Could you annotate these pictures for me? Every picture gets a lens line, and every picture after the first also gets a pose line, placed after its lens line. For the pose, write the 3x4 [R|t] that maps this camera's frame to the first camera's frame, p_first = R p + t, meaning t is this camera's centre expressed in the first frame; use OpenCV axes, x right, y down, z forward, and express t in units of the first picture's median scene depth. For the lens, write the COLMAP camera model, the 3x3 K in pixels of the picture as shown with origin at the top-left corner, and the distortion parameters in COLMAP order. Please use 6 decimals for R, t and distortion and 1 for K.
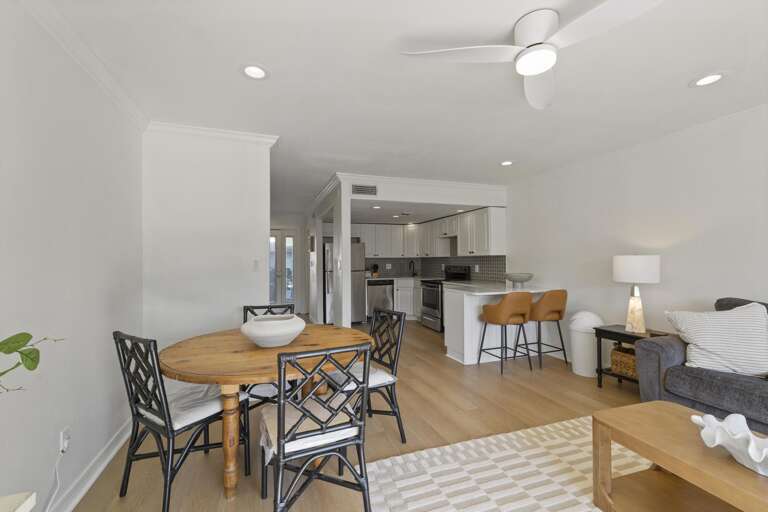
lens RADIAL K [[330.3, 0, 383.5], [0, 330.3, 255.6], [0, 0, 1]] dist [0.004332, 0.000184]
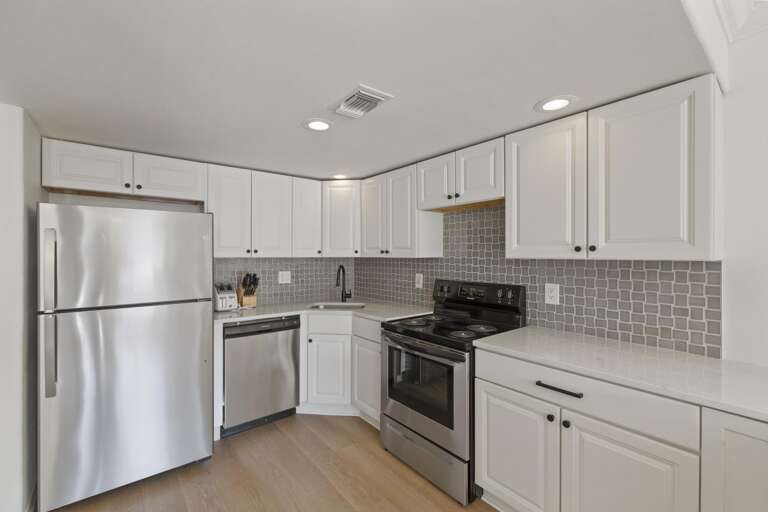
lens RADIAL K [[330.3, 0, 376.9], [0, 330.3, 250.7], [0, 0, 1]] dist [0.004332, 0.000184]
pose [[0.946527, 0.011383, 0.322424, -0.009031], [-0.013331, 0.999904, 0.003834, -0.005284], [-0.322350, -0.007927, 0.946587, 0.622168]]
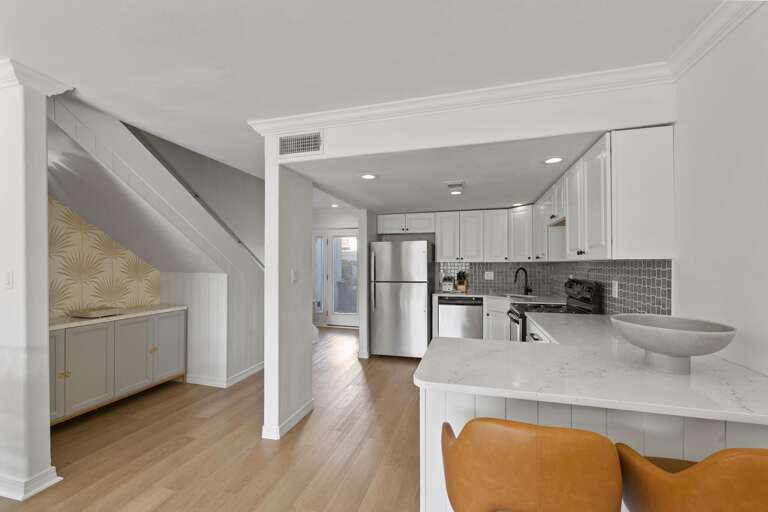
lens RADIAL K [[330.3, 0, 386.0], [0, 330.3, 260.6], [0, 0, 1]] dist [0.004332, 0.000184]
pose [[0.817287, -0.001064, -0.576230, 0.245699], [0.007579, 0.999932, 0.008903, -0.004129], [0.576181, -0.011644, 0.817239, 0.400410]]
